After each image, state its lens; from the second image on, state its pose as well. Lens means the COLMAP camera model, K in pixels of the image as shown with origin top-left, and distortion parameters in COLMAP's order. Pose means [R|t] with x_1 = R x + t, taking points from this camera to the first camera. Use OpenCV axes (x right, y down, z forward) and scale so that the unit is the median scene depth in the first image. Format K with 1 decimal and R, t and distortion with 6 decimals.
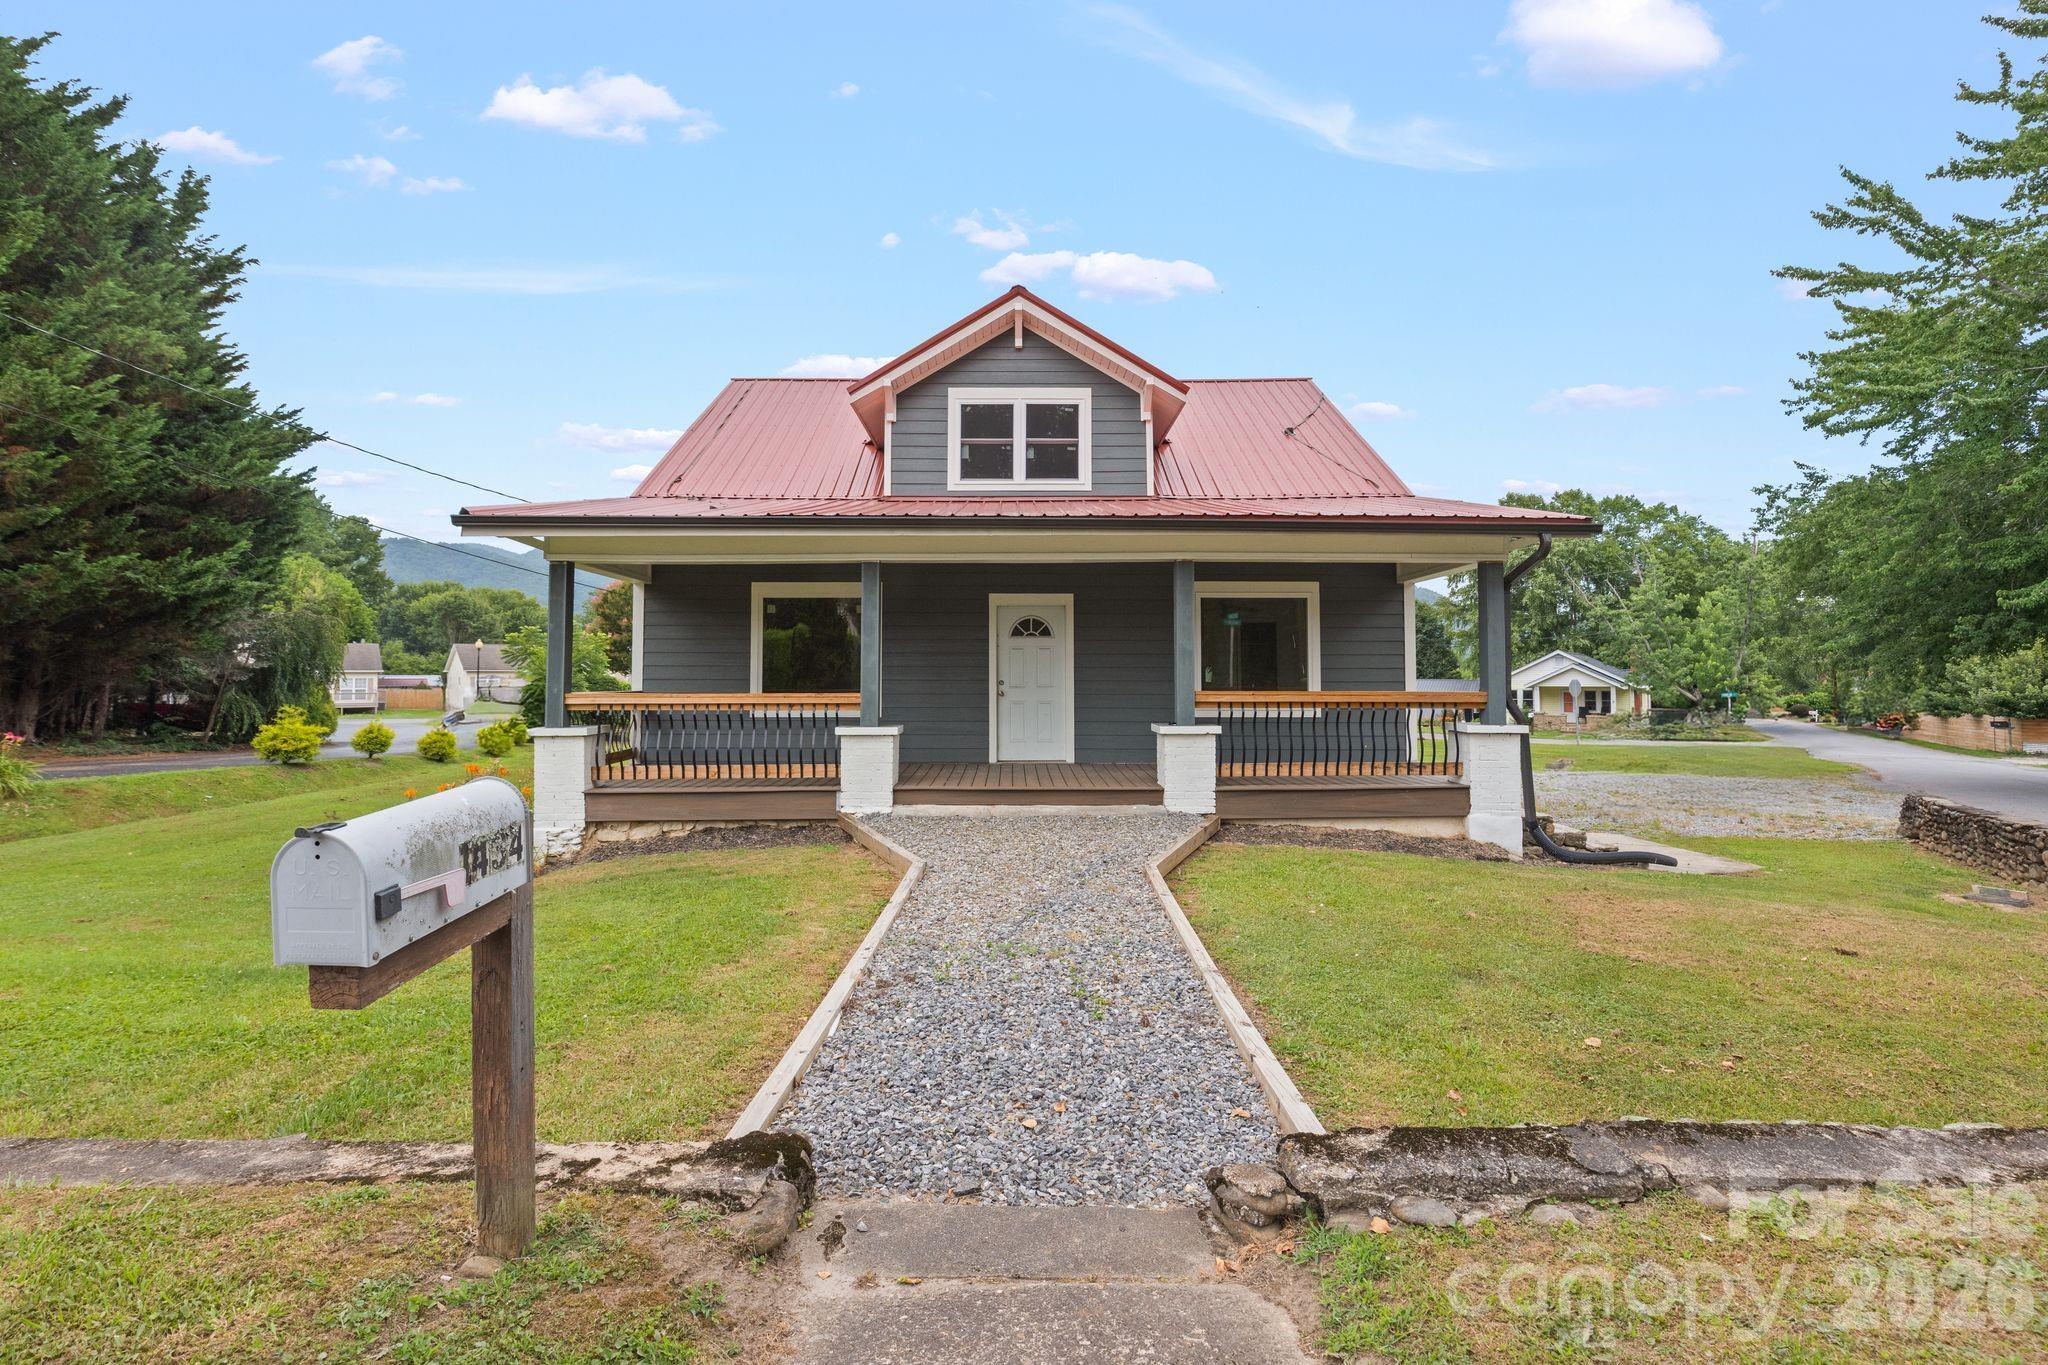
lens RADIAL K [[849.7, 0, 1028.6], [0, 849.7, 664.9], [0, 0, 1]] dist [0.002592, -0.003571]
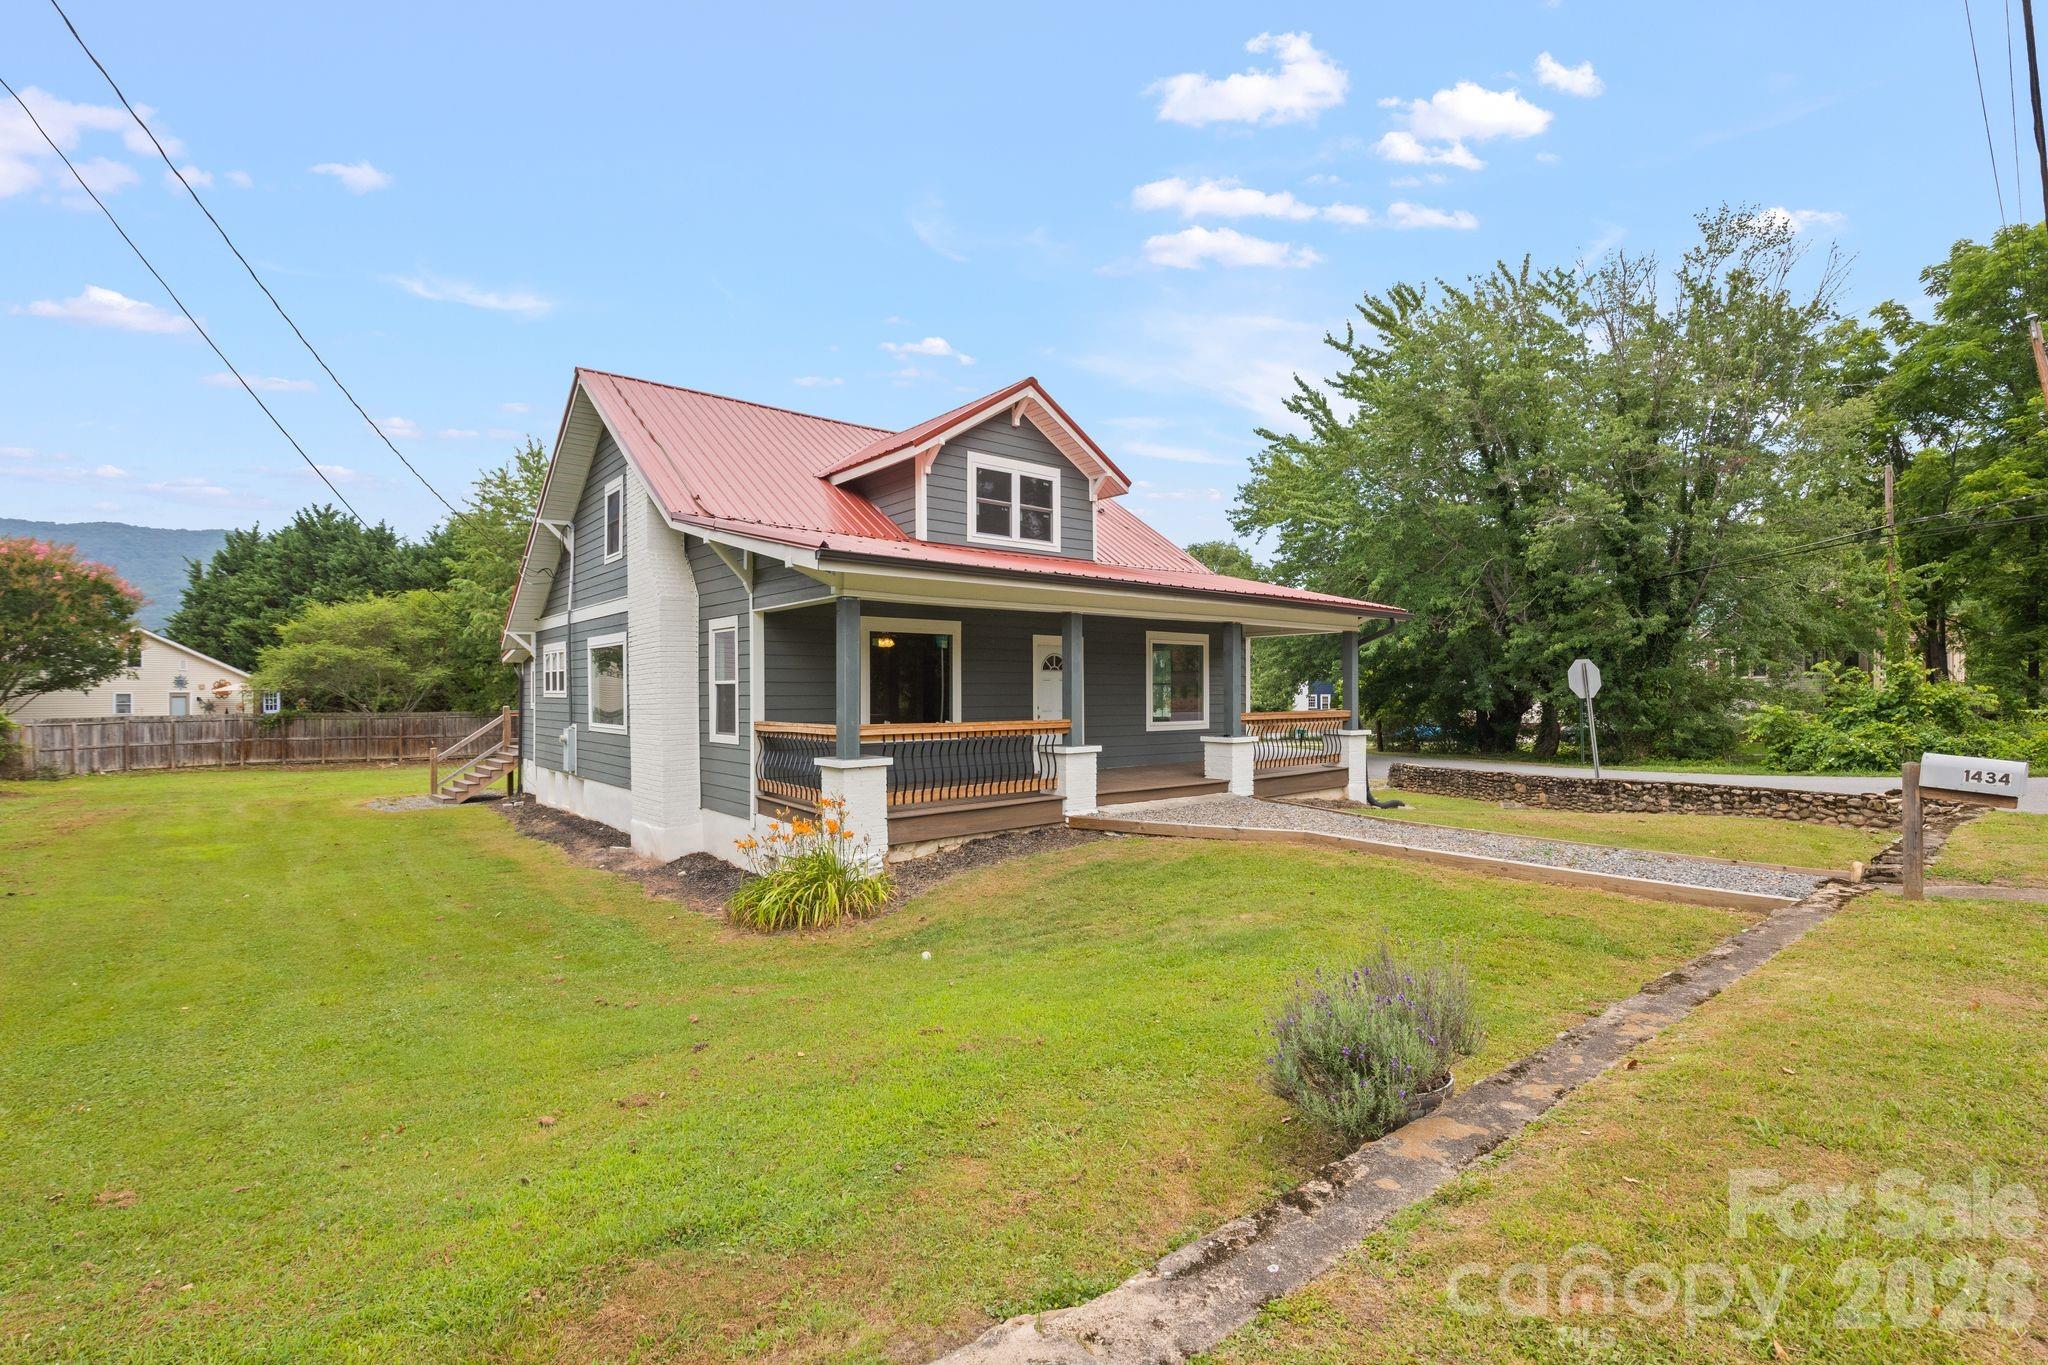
lens RADIAL K [[948.9, 0, 1024.0], [0, 948.9, 682.5], [0, 0, 1]] dist [0.000083, 0.000109]
pose [[0.769913, 0.004593, 0.638132, -0.835210], [0.008839, 0.999801, -0.017860, 0.004466], [-0.638088, 0.019391, 0.769720, -0.010774]]
